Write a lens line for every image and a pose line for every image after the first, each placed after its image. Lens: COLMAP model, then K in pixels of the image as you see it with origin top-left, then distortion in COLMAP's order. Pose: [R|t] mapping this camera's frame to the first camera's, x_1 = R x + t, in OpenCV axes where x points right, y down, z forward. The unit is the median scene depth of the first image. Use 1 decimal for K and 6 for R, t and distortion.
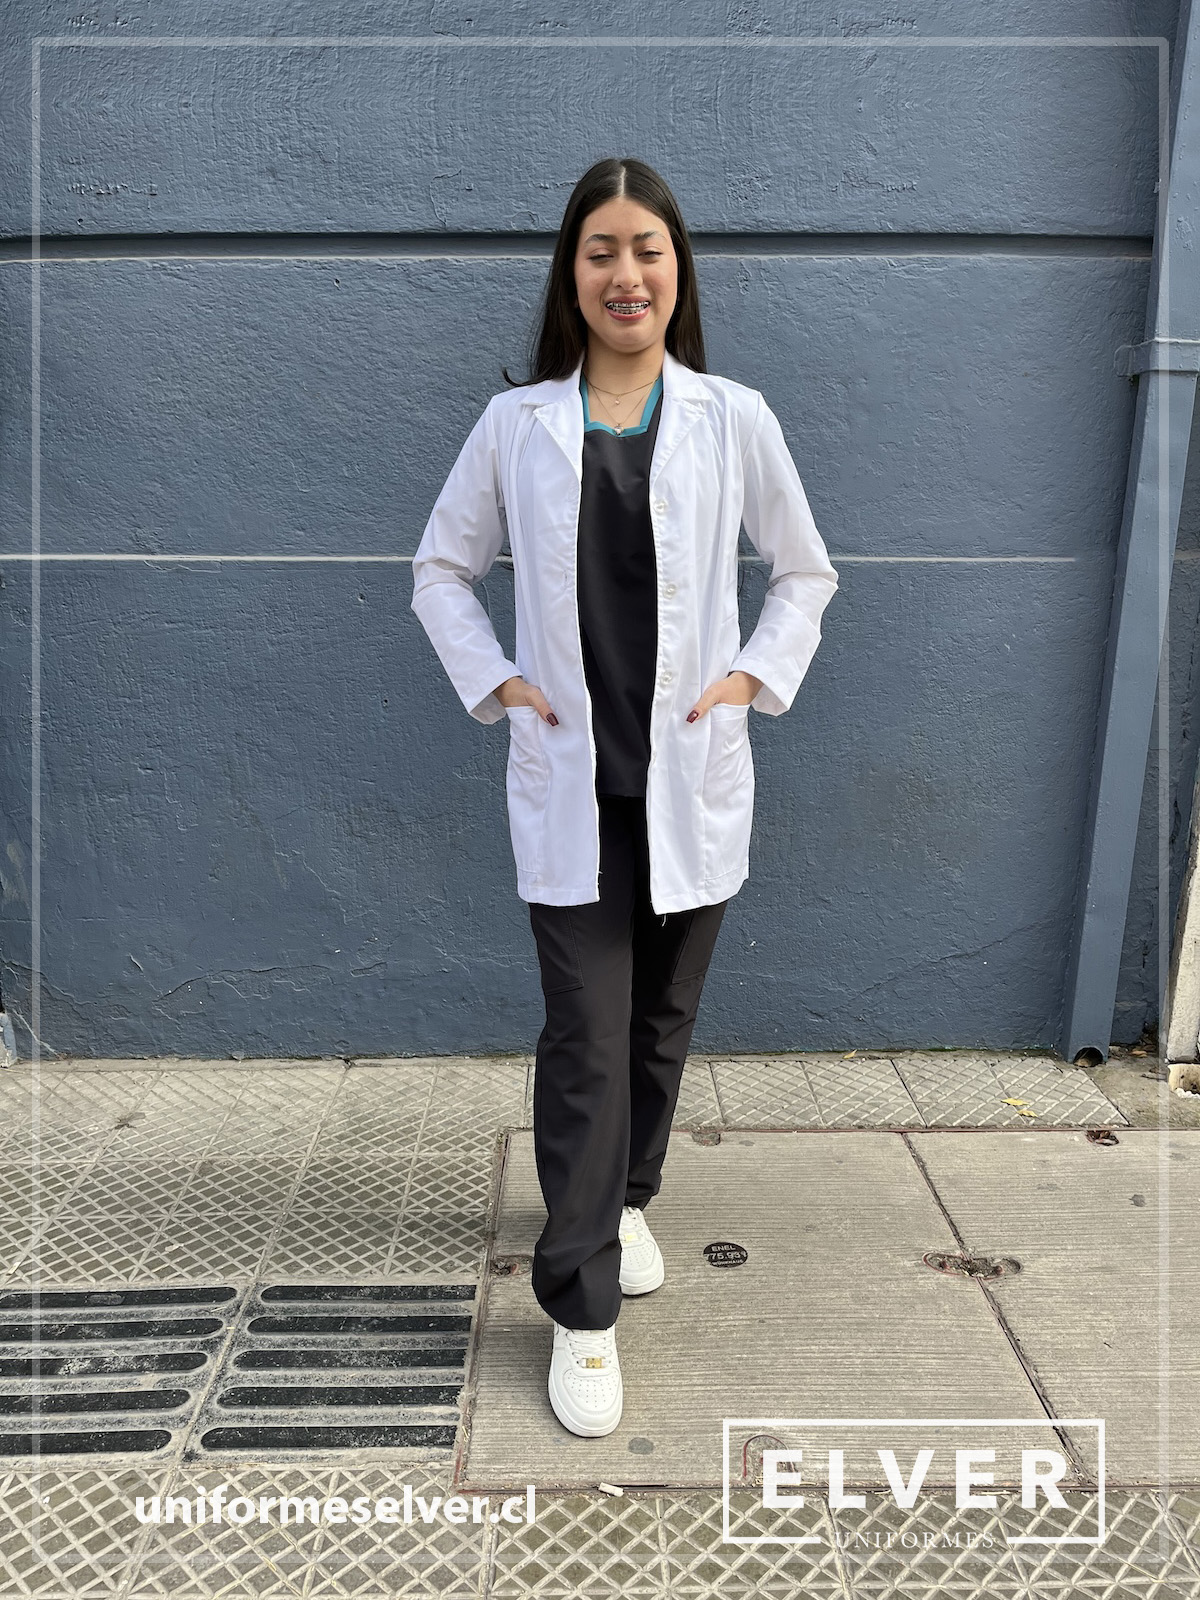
lens RADIAL K [[1207.7, 0, 597.5], [0, 1207.7, 914.8], [0, 0, 1]] dist [0.045341, -0.060083]
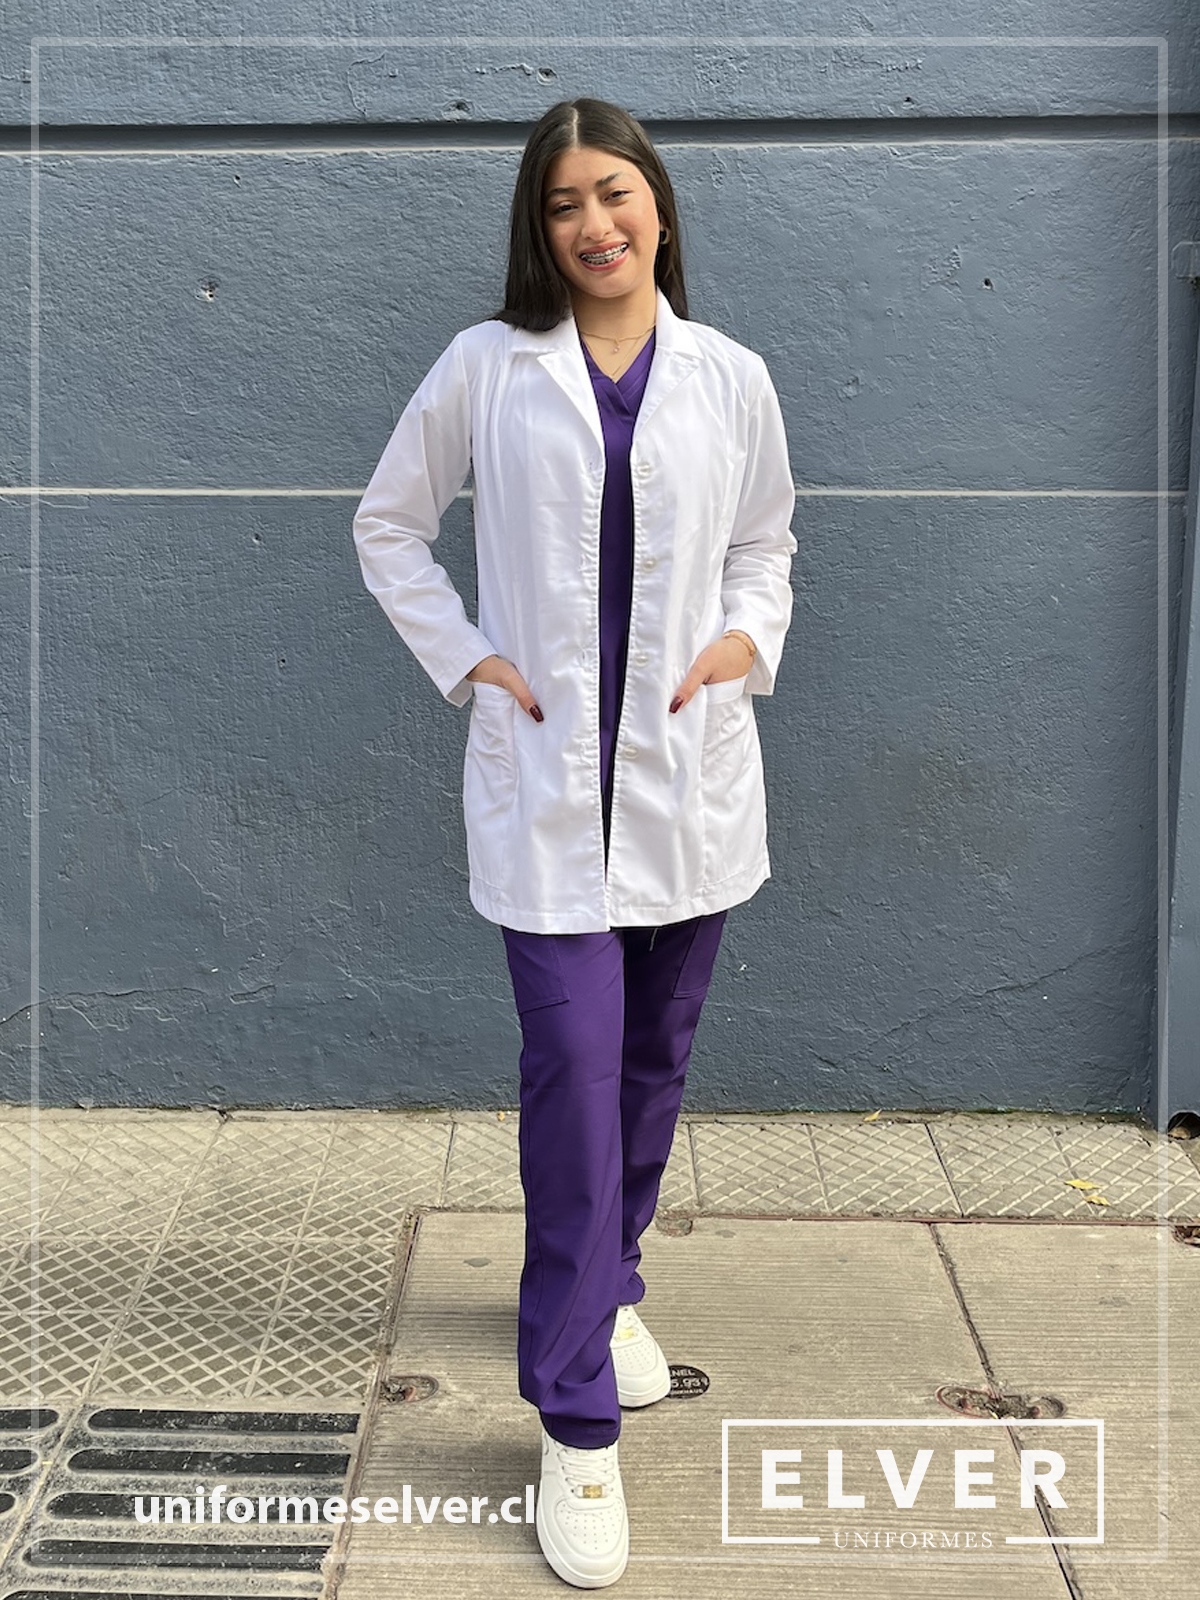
lens RADIAL K [[1651.7, 0, 537.8], [0, 1651.7, 699.4], [0, 0, 1]] dist [0.020044, 0.008400]
pose [[0.998941, 0.006257, -0.045590, 0.050908], [-0.011593, 0.992979, -0.117725, -0.024322], [0.044533, 0.118129, 0.991999, -0.095754]]
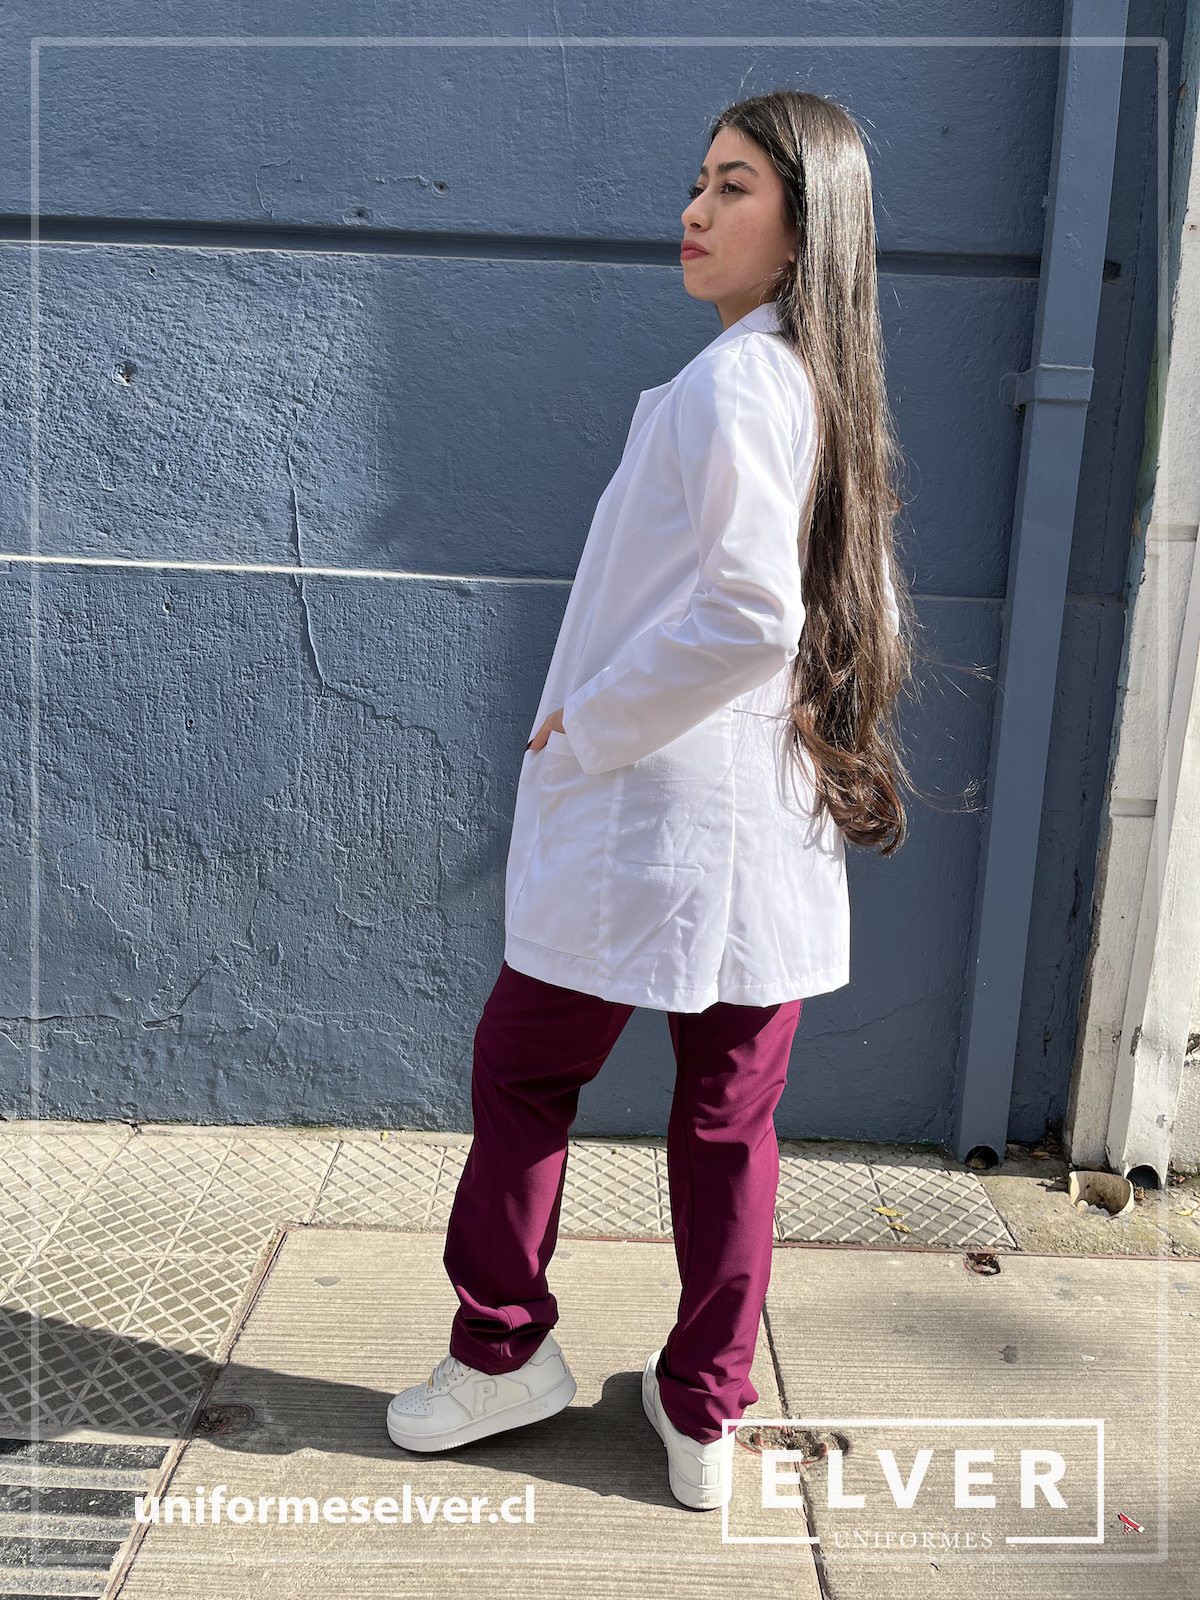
lens RADIAL K [[1211.1, 0, 597.9], [0, 1211.1, 807.7], [0, 0, 1]] dist [0.023046, -0.007709]
pose [[0.999175, 0.040608, -0.000297, 0.138404], [-0.040424, 0.993920, -0.102412, -0.036745], [-0.003864, 0.102340, 0.994742, 0.126035]]
